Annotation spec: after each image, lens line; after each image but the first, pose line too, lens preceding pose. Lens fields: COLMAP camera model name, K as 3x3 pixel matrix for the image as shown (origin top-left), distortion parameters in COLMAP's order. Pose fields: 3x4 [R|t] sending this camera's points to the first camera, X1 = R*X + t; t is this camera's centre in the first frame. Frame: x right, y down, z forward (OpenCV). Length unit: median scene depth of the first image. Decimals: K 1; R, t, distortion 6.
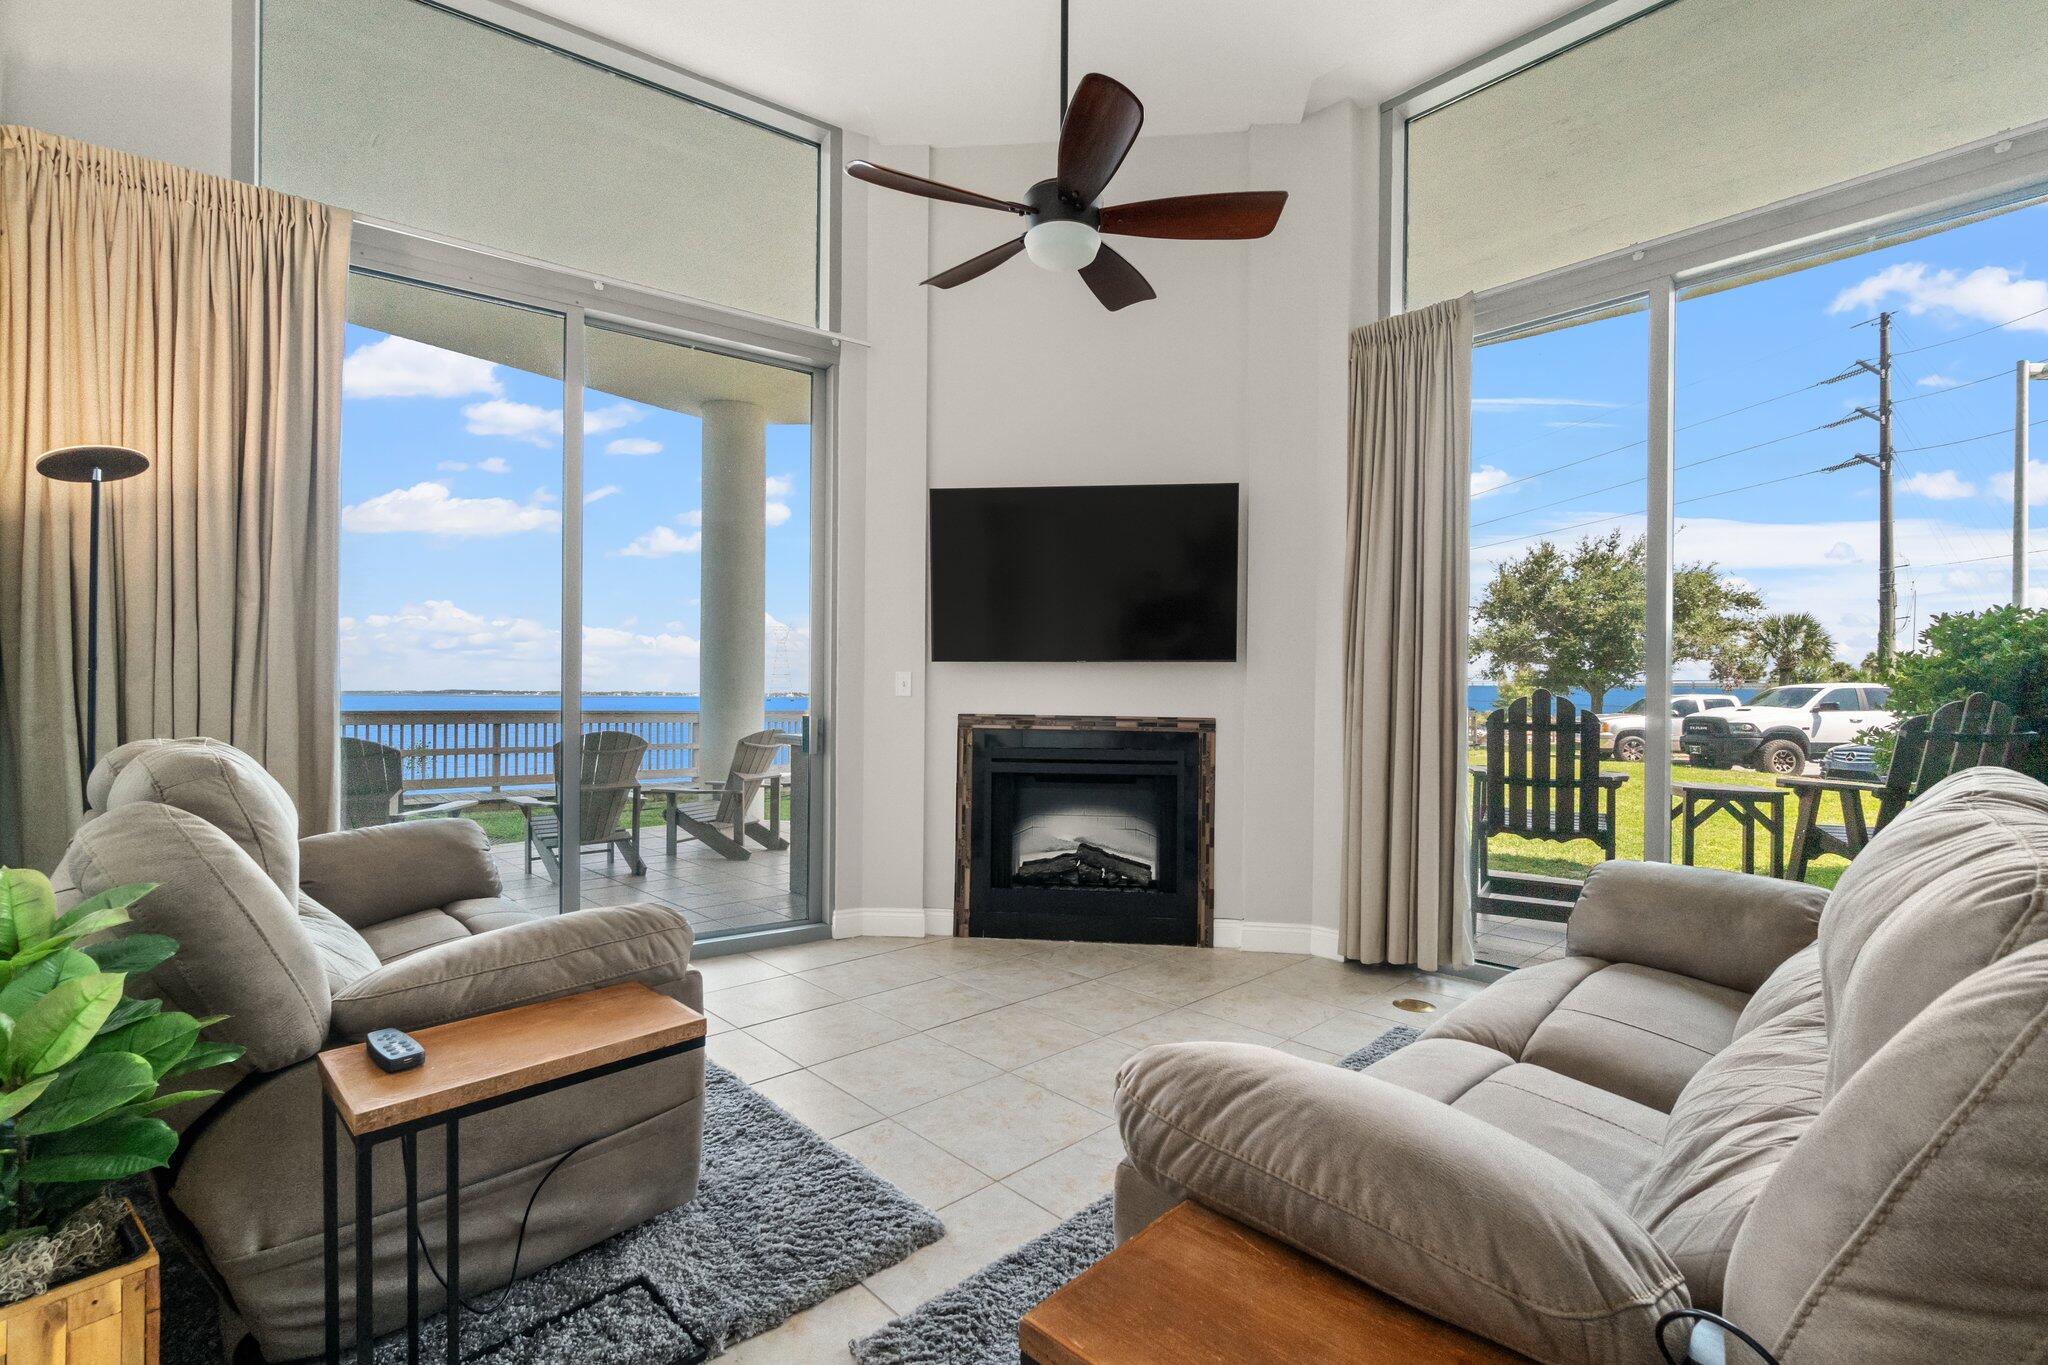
lens RADIAL K [[889.1, 0, 1028.0], [0, 889.1, 703.3], [0, 0, 1]] dist [-0.003113, -0.000299]
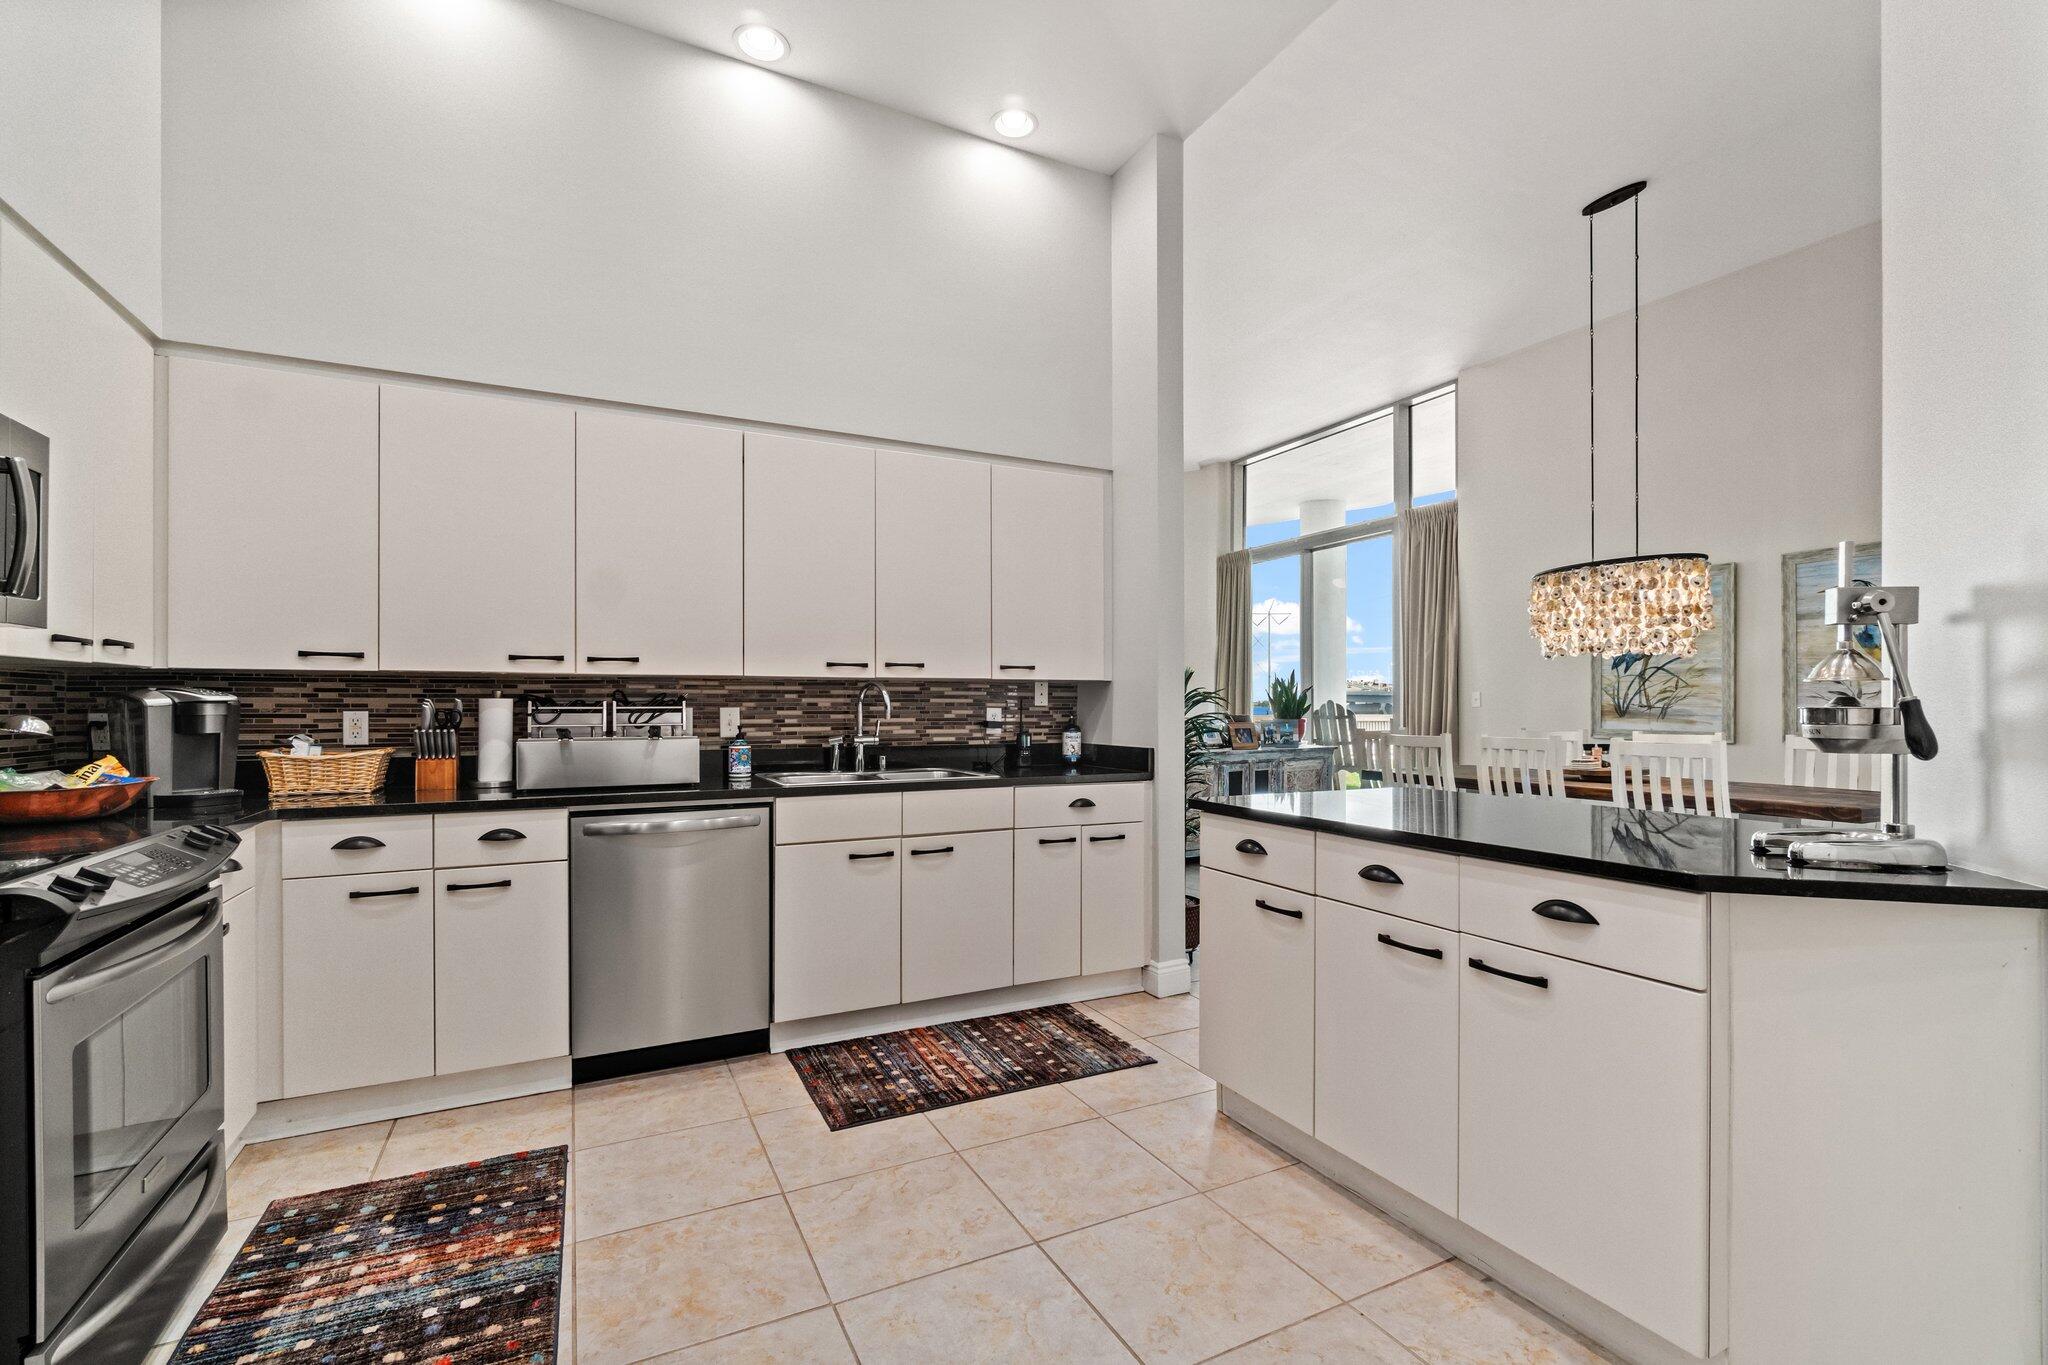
lens RADIAL K [[889.1, 0, 1028.0], [0, 889.1, 703.3], [0, 0, 1]] dist [-0.003113, -0.000299]
pose [[0.955189, -0.011559, -0.295772, 0.779108], [0.007620, 0.999866, -0.014467, 0.027384], [0.295899, 0.011565, 0.955149, -2.002319]]
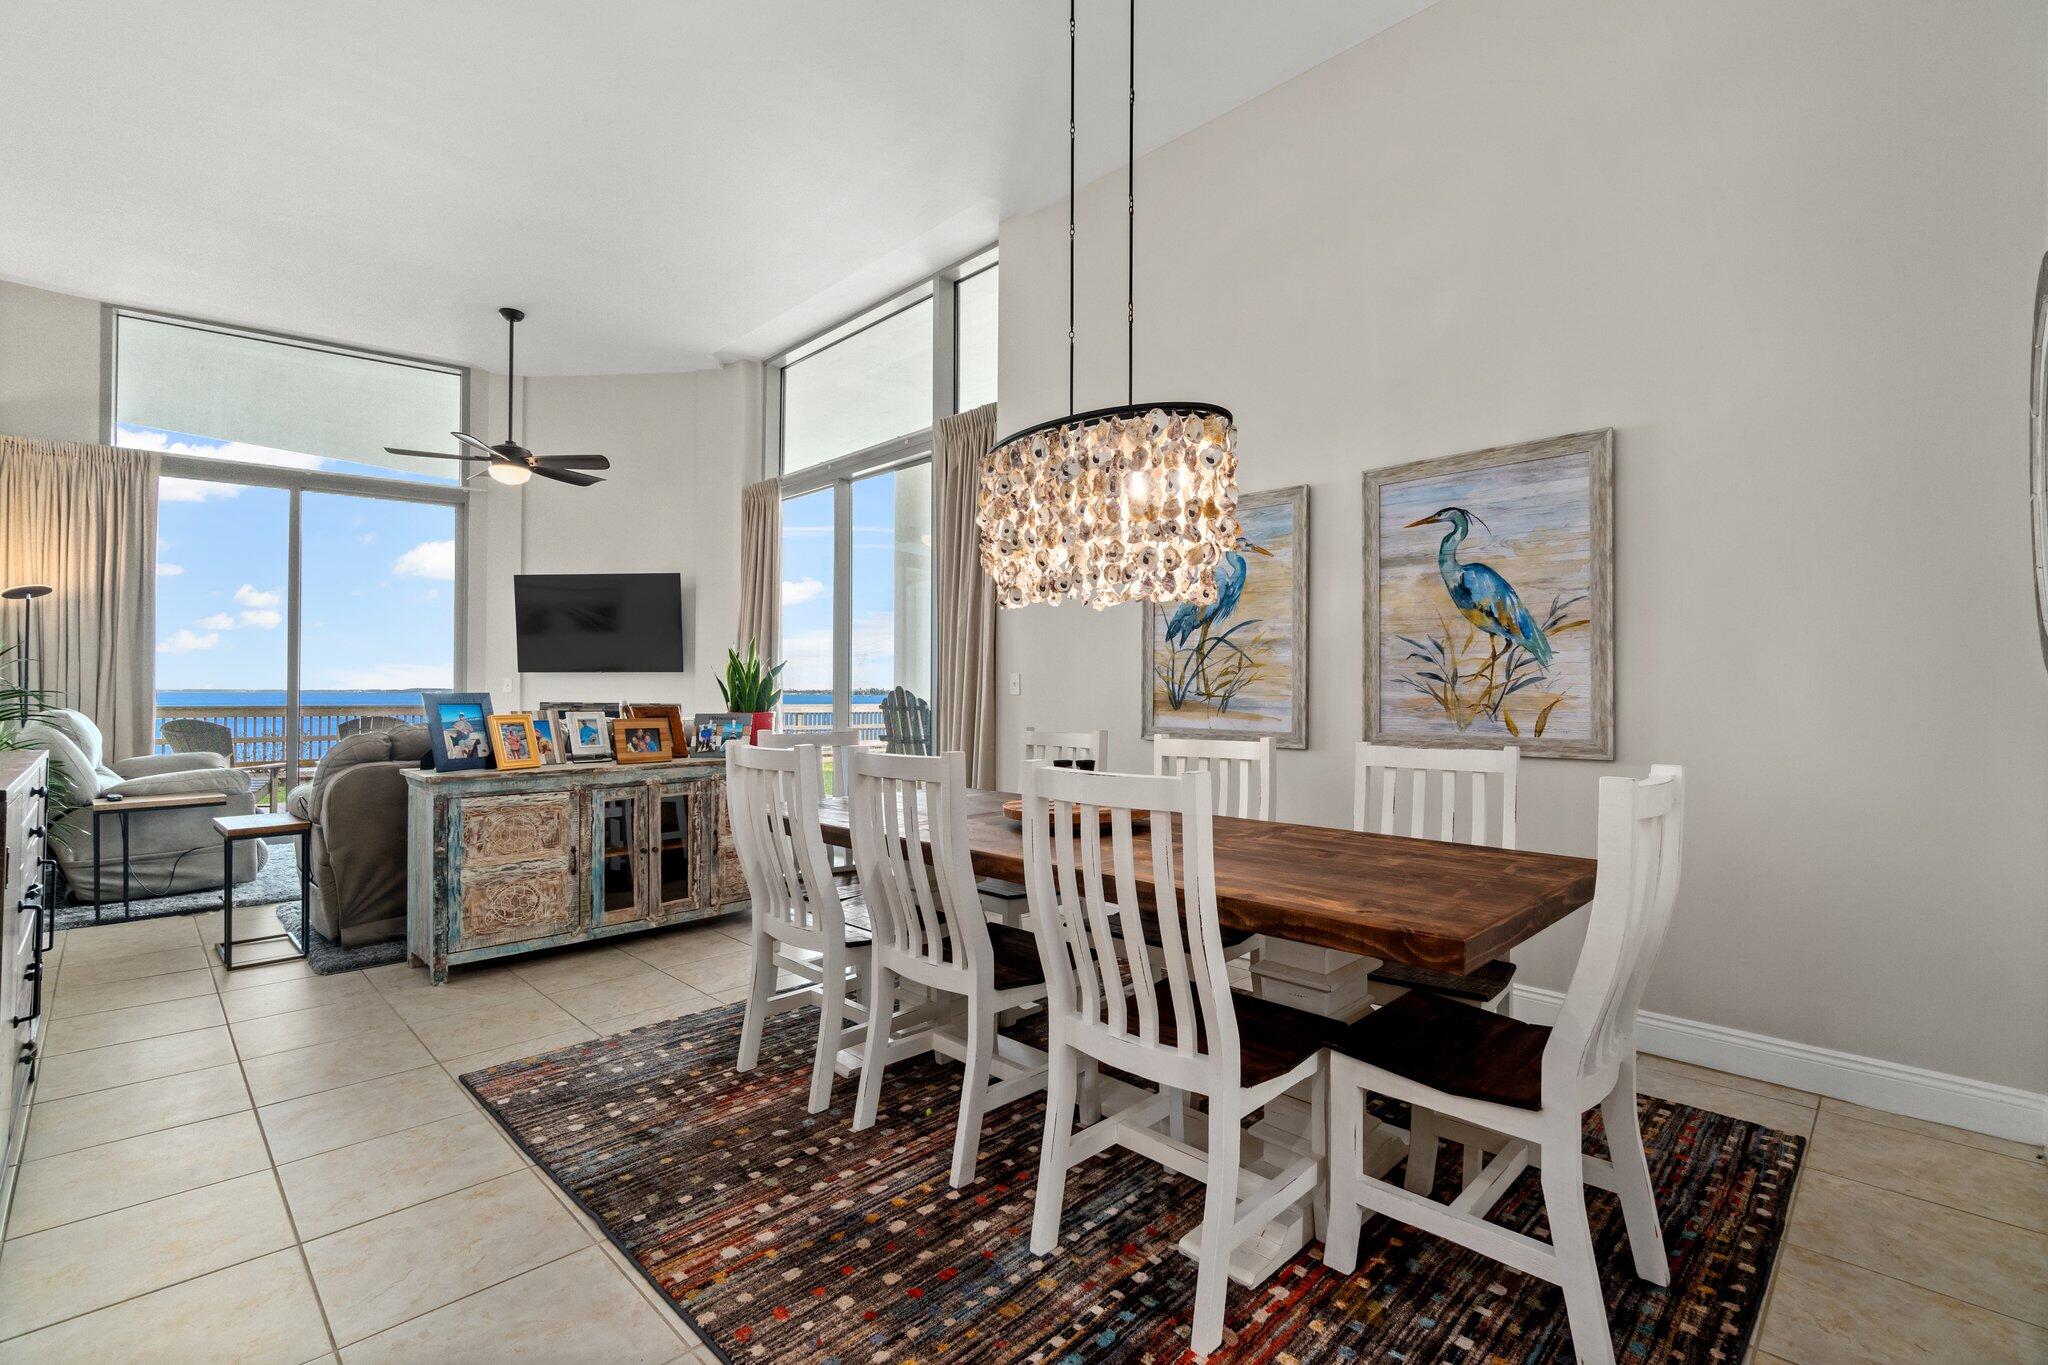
lens RADIAL K [[908.1, 0, 1024.0], [0, 908.1, 682.5], [0, 0, 1]] dist [-0.000728, -0.000081]
pose [[0.999821, -0.007114, 0.017546, 1.196724], [0.007479, 0.999756, -0.020796, 0.024815], [-0.017394, 0.020924, 0.999630, -1.121894]]
